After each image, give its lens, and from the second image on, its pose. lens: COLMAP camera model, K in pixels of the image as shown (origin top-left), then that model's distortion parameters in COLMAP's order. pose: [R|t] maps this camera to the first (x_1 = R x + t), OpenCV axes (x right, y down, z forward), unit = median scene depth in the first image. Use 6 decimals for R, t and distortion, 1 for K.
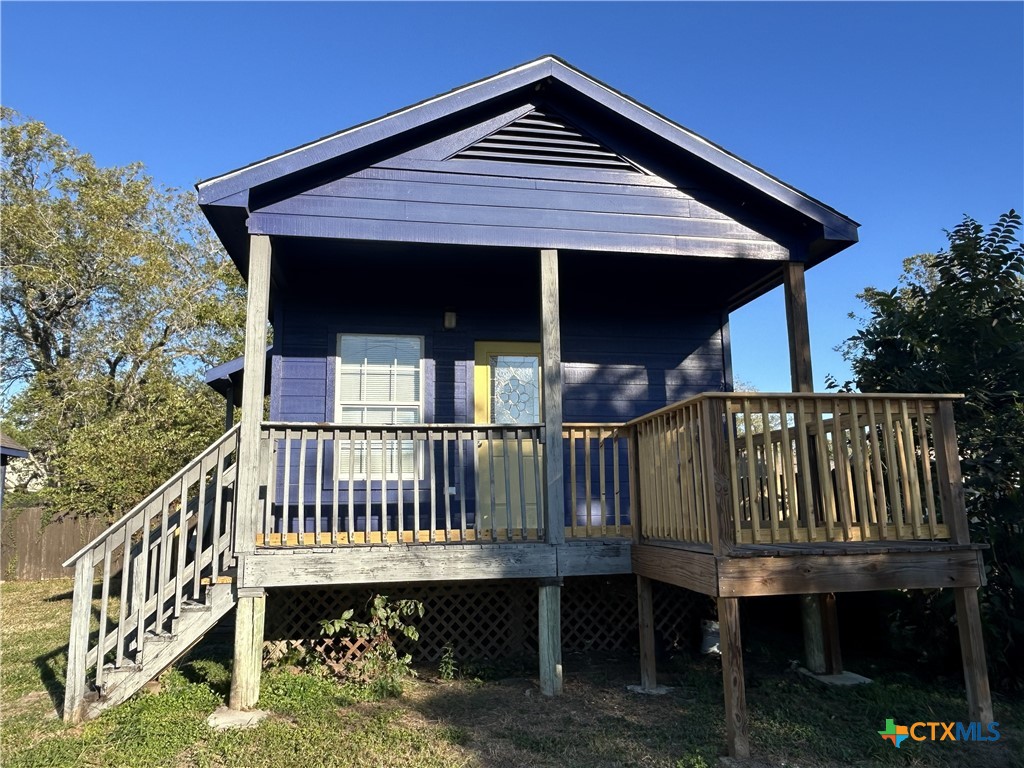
lens RADIAL K [[715.5, 0, 511.0], [0, 715.5, 378.7], [0, 0, 1]] dist [0.002809, -0.016509]
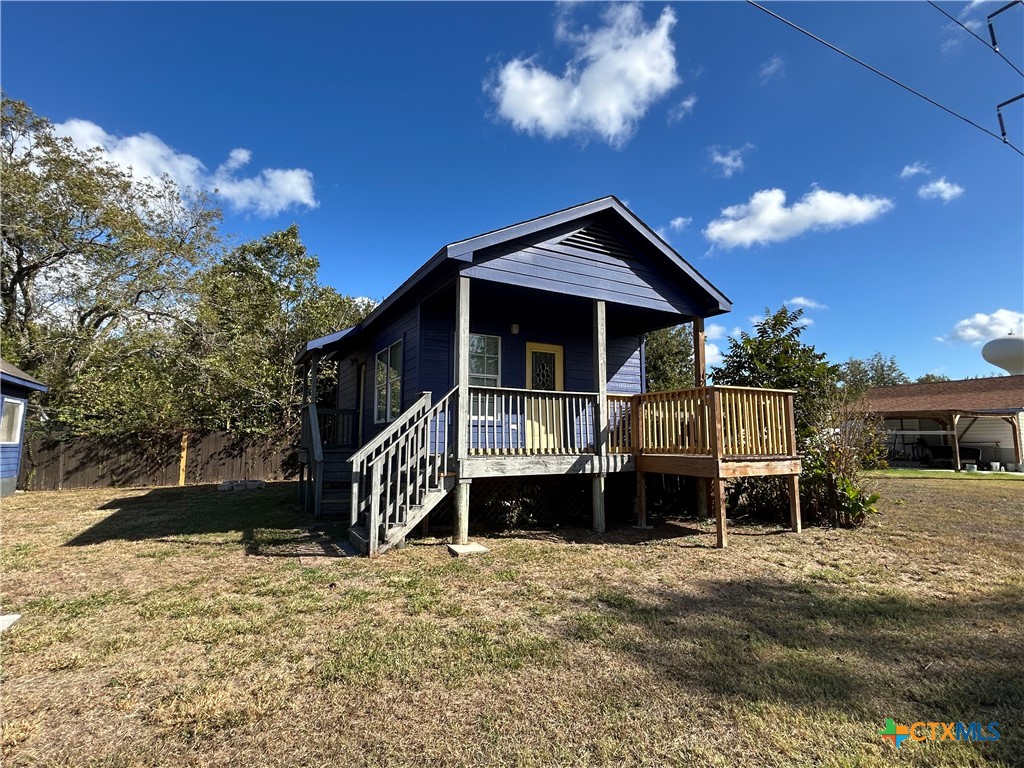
lens RADIAL K [[500.6, 0, 511.4], [0, 500.6, 379.8], [0, 0, 1]] dist [-0.013266, -0.000035]
pose [[0.940810, 0.060593, 0.333474, -0.635029], [-0.077417, 0.996298, 0.037380, -0.005629], [-0.329974, -0.060984, 0.942018, -0.177756]]
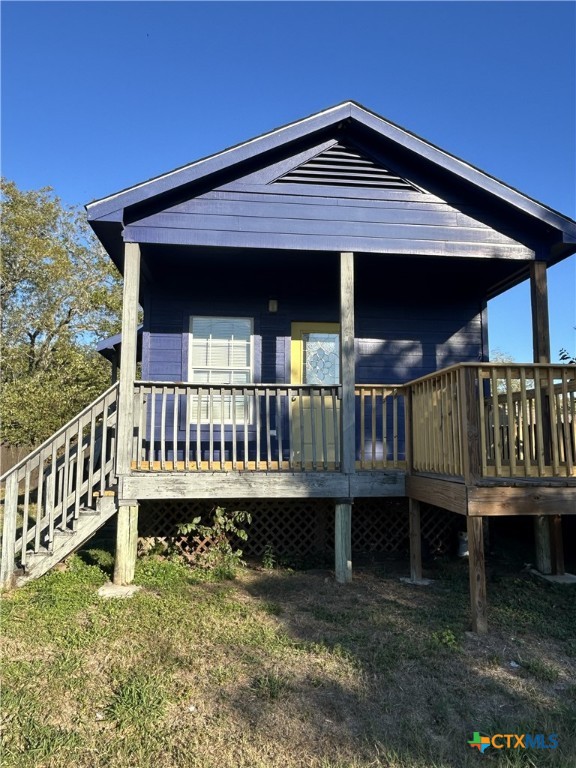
lens RADIAL K [[536.6, 0, 287.3], [0, 536.6, 381.9], [0, 0, 1]] dist [0.002809, -0.016509]
pose [[0.997641, 0.011223, -0.067722, 0.013681], [-0.007014, 0.998047, 0.062075, -0.003383], [0.068287, -0.061454, 0.995771, -0.005634]]
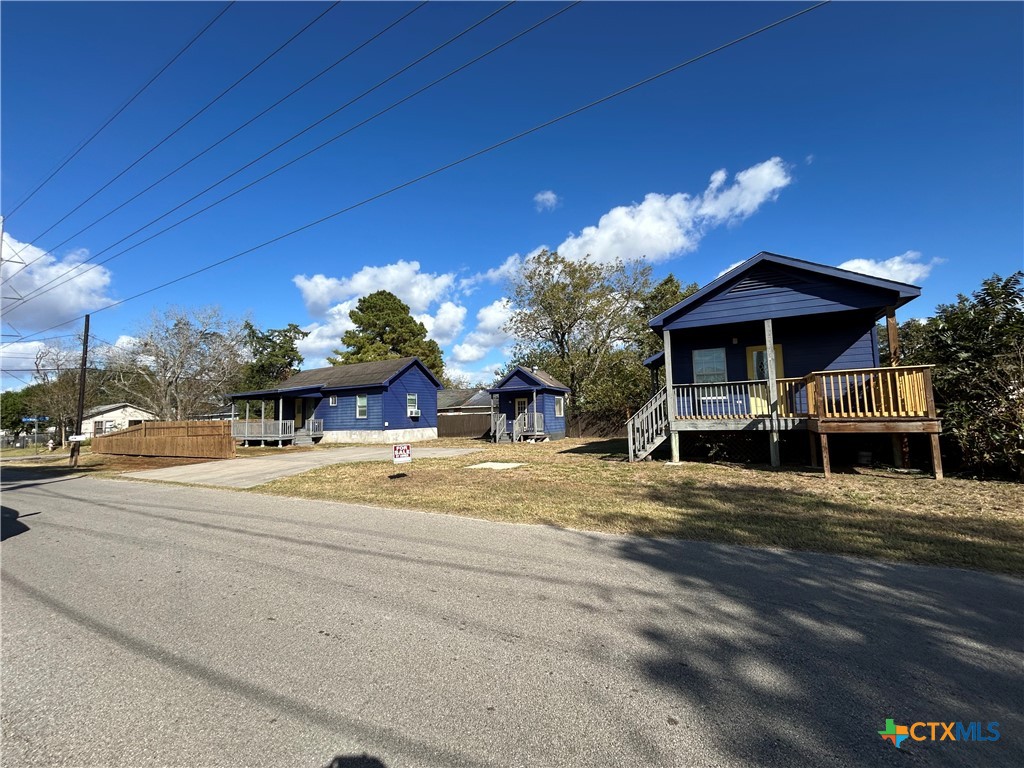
lens RADIAL K [[409.9, 0, 512.5], [0, 409.9, 380.8], [0, 0, 1]] dist [0.001722, 0.000306]
pose [[0.786302, -0.055604, -0.615335, 0.262700], [0.119389, 0.990845, 0.063025, -0.172151], [0.606197, -0.123021, 0.785742, -1.012651]]
